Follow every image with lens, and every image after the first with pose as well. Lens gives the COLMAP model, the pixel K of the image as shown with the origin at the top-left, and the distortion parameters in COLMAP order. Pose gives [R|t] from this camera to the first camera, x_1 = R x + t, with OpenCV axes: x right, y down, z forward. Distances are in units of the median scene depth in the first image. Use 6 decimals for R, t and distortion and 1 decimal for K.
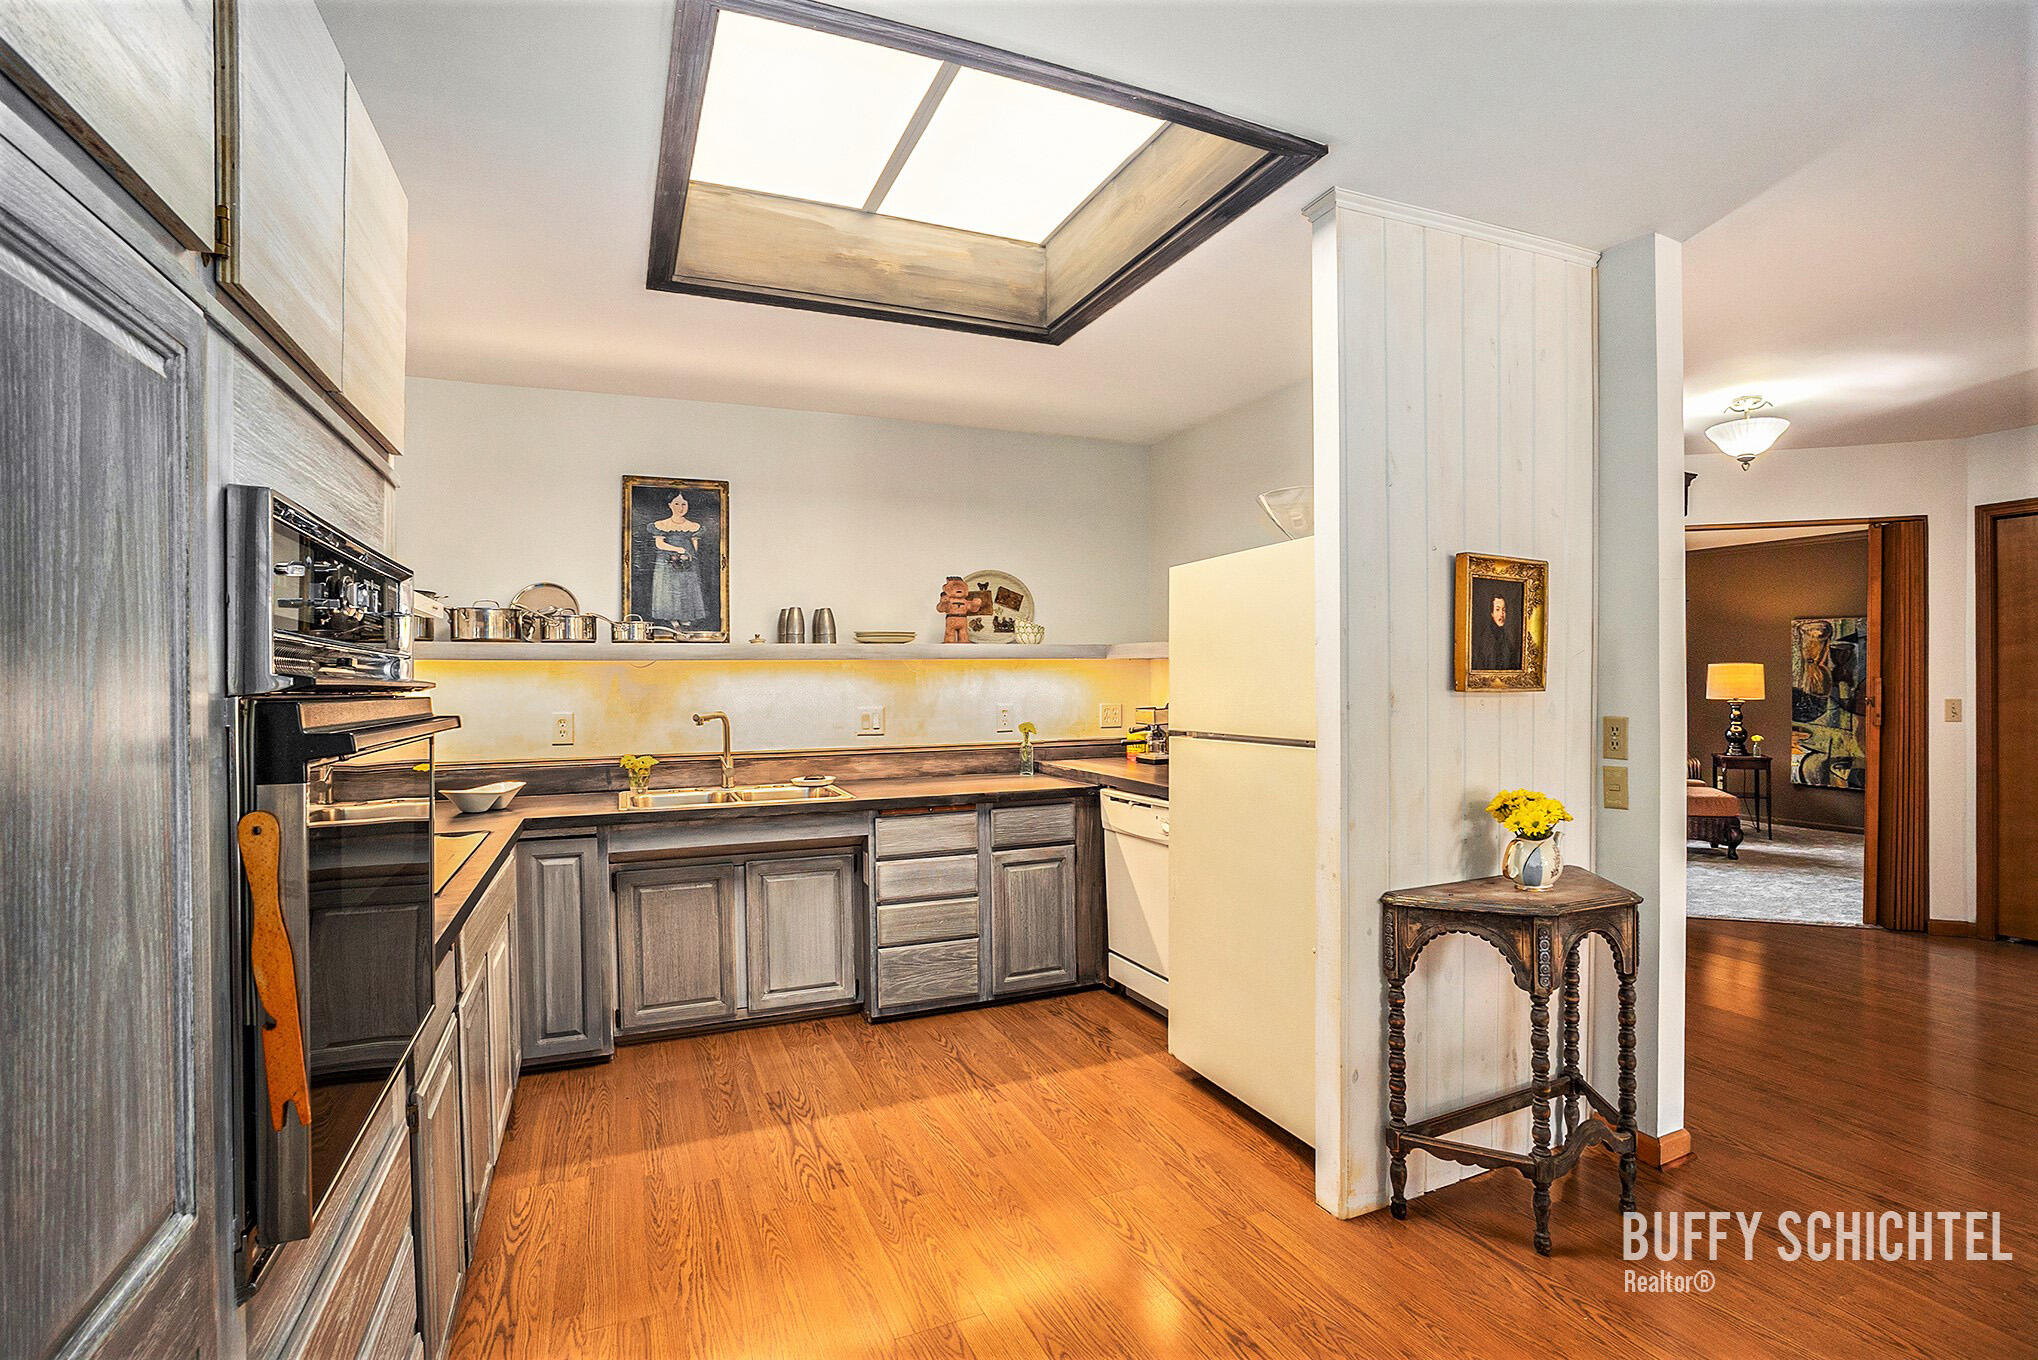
lens RADIAL K [[948.1, 0, 1026.2], [0, 948.1, 684.2], [0, 0, 1]] dist [-0.045669, 0.002867]
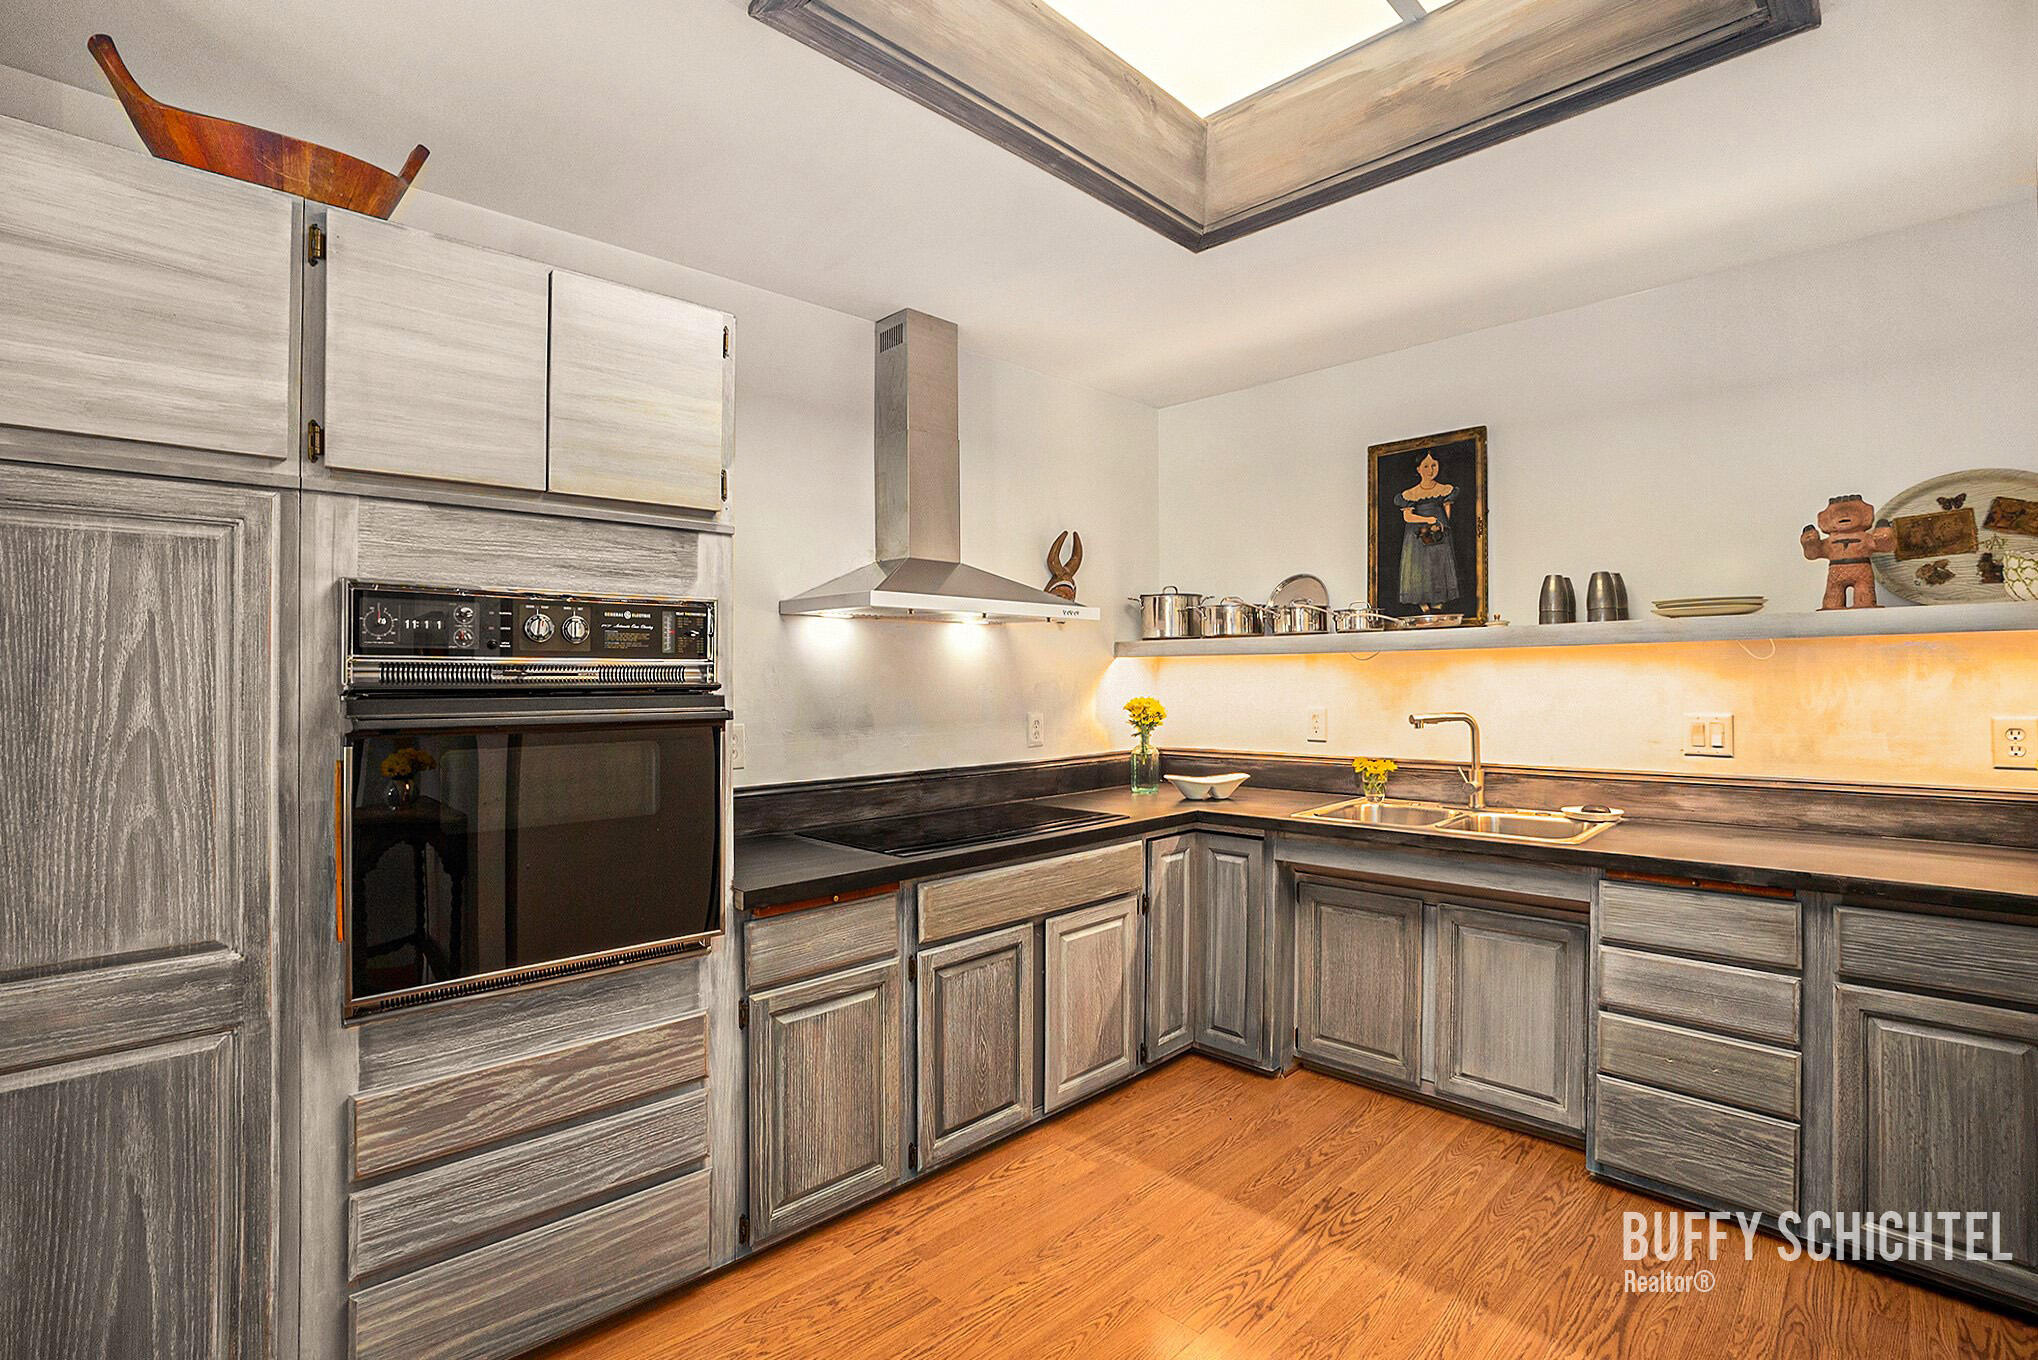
lens RADIAL K [[948.1, 0, 1015.0], [0, 948.1, 681.2], [0, 0, 1]] dist [-0.045669, 0.002867]
pose [[0.358492, 0.004120, -0.933524, 0.300214], [-0.000976, 0.999991, 0.004039, -0.001020], [0.933532, -0.000537, 0.358493, 0.366959]]
